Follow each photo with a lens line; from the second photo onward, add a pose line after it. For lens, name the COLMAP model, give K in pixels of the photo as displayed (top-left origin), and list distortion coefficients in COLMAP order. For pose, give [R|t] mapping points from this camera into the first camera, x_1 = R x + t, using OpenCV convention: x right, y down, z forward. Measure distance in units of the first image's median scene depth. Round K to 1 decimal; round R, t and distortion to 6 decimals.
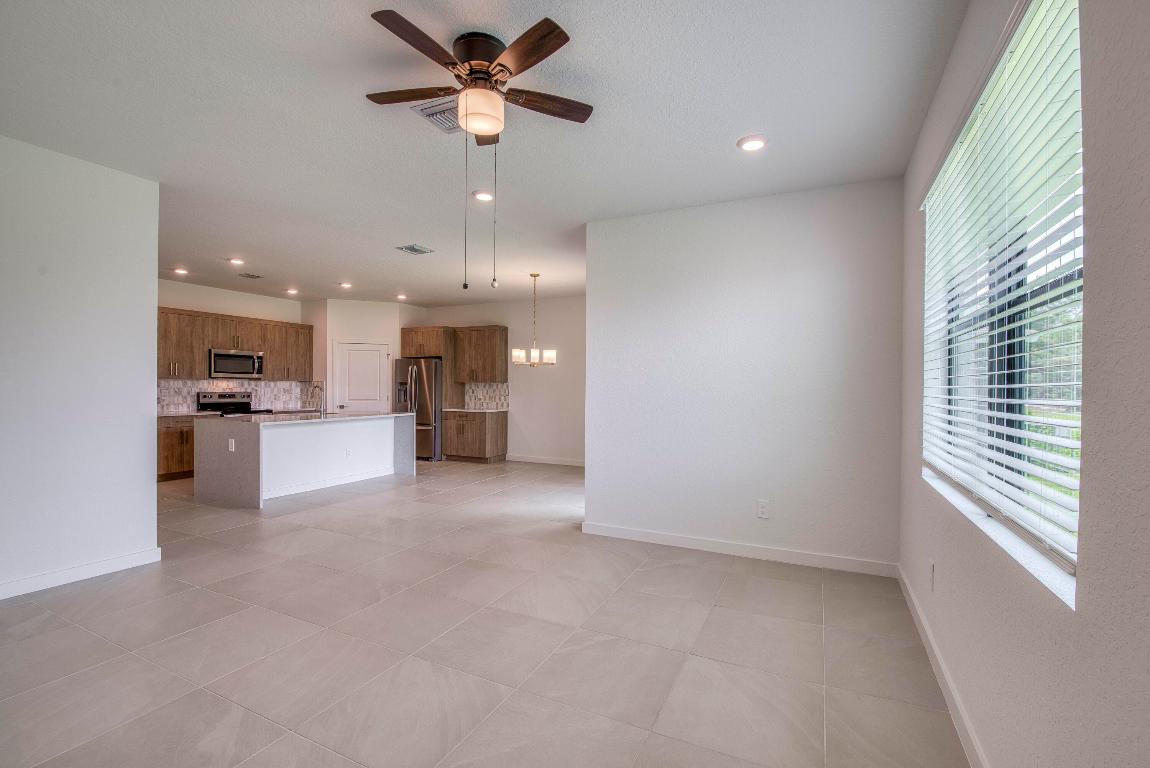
lens RADIAL K [[495.3, 0, 586.4], [0, 495.3, 387.8], [0, 0, 1]] dist [-0.014383, -0.001273]
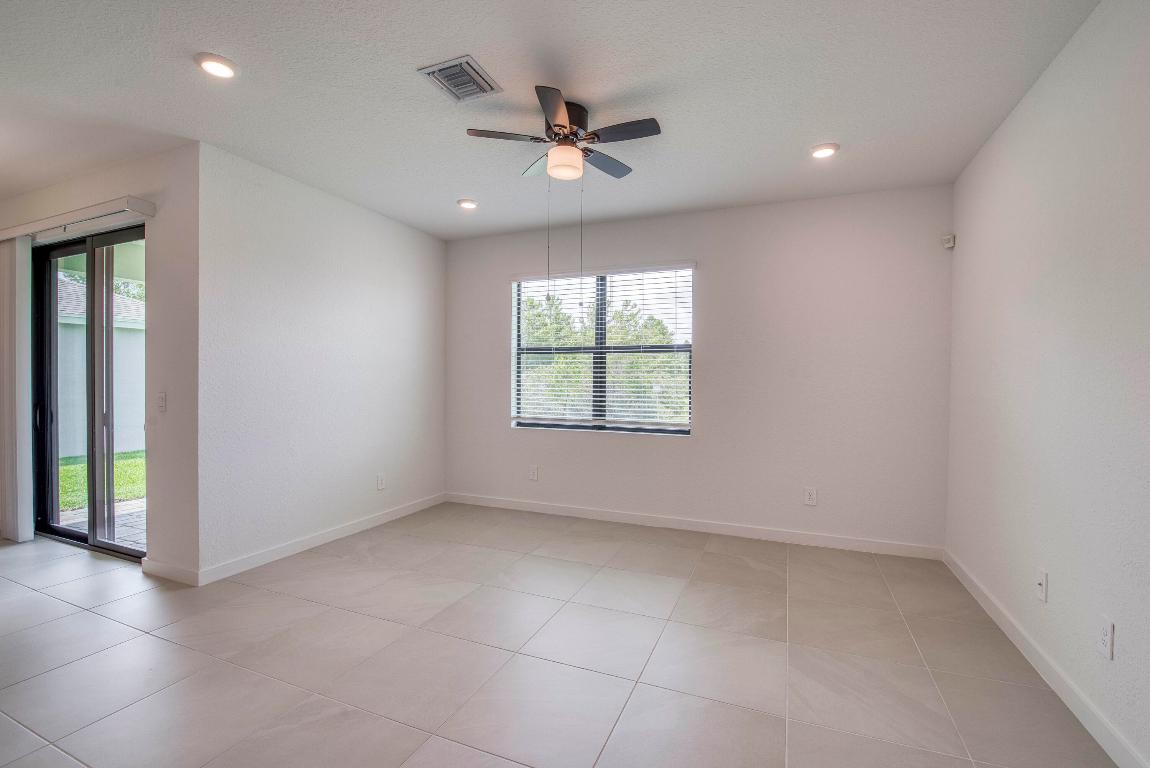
lens RADIAL K [[495.3, 0, 584.1], [0, 495.3, 394.3], [0, 0, 1]] dist [-0.014383, -0.001273]
pose [[-0.056967, -0.035692, 0.997738, -0.410243], [-0.005401, 0.999357, 0.035442, -0.003837], [-0.998361, -0.003370, -0.057123, 0.283474]]
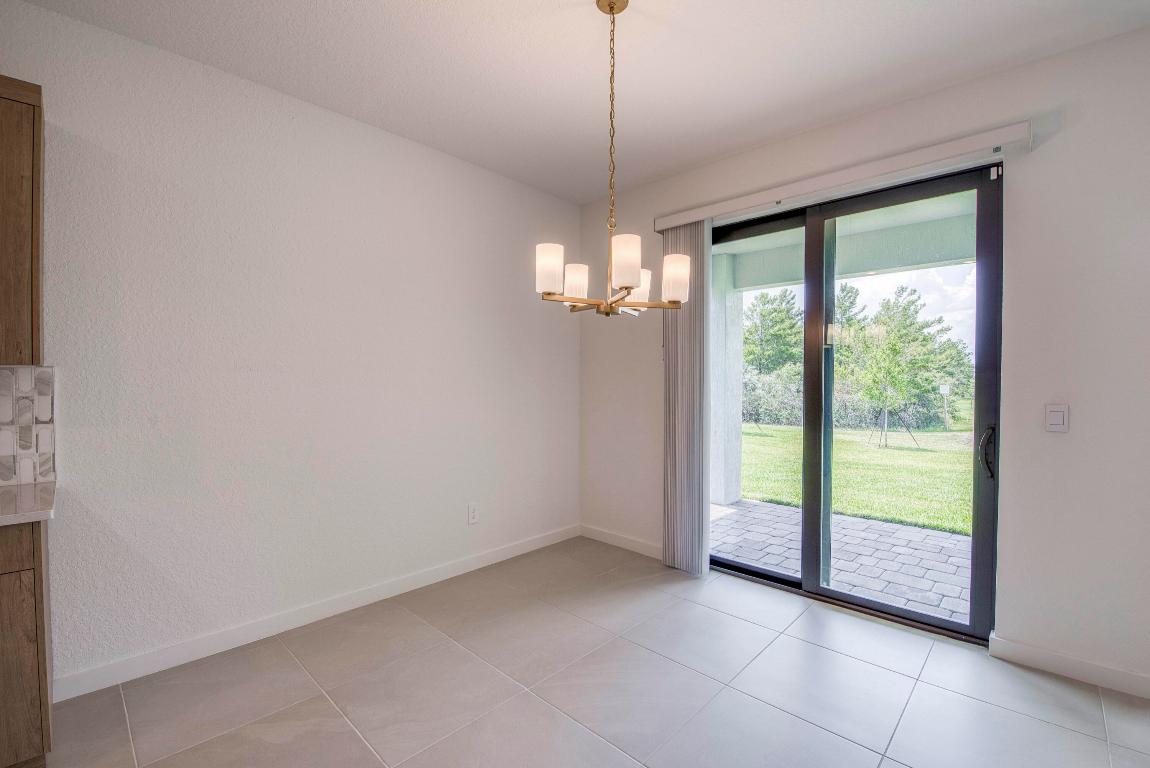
lens RADIAL K [[495.3, 0, 575.0], [0, 495.3, 385.7], [0, 0, 1]] dist [-0.014383, -0.001273]
pose [[0.320767, -0.017253, 0.947001, -0.327674], [0.004334, 0.999850, 0.016748, -0.004662], [-0.947148, -0.001268, 0.320794, 0.797538]]
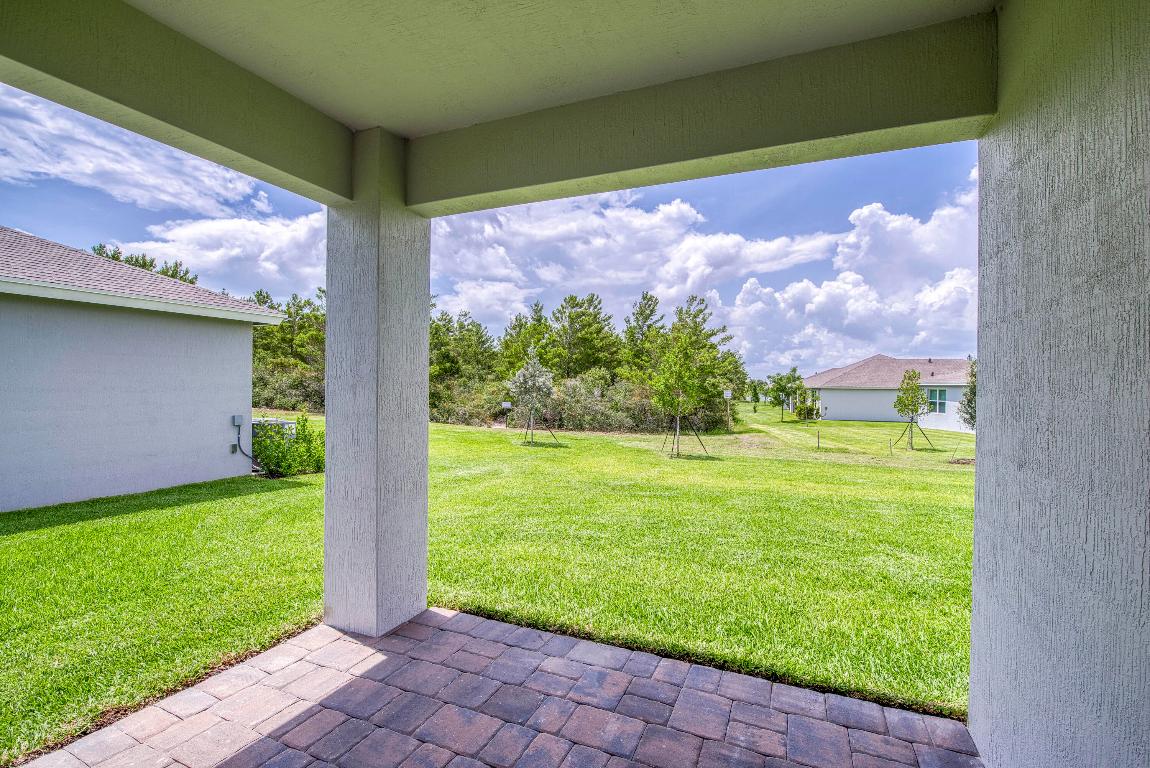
lens RADIAL K [[495.3, 0, 576.5], [0, 495.3, 382.2], [0, 0, 1]] dist [-0.014383, -0.001273]
pose [[-0.028643, -0.003857, 0.999582, 0.094533], [-0.007070, 0.999968, 0.003656, -0.004301], [-0.999565, -0.006962, -0.028669, 0.681936]]
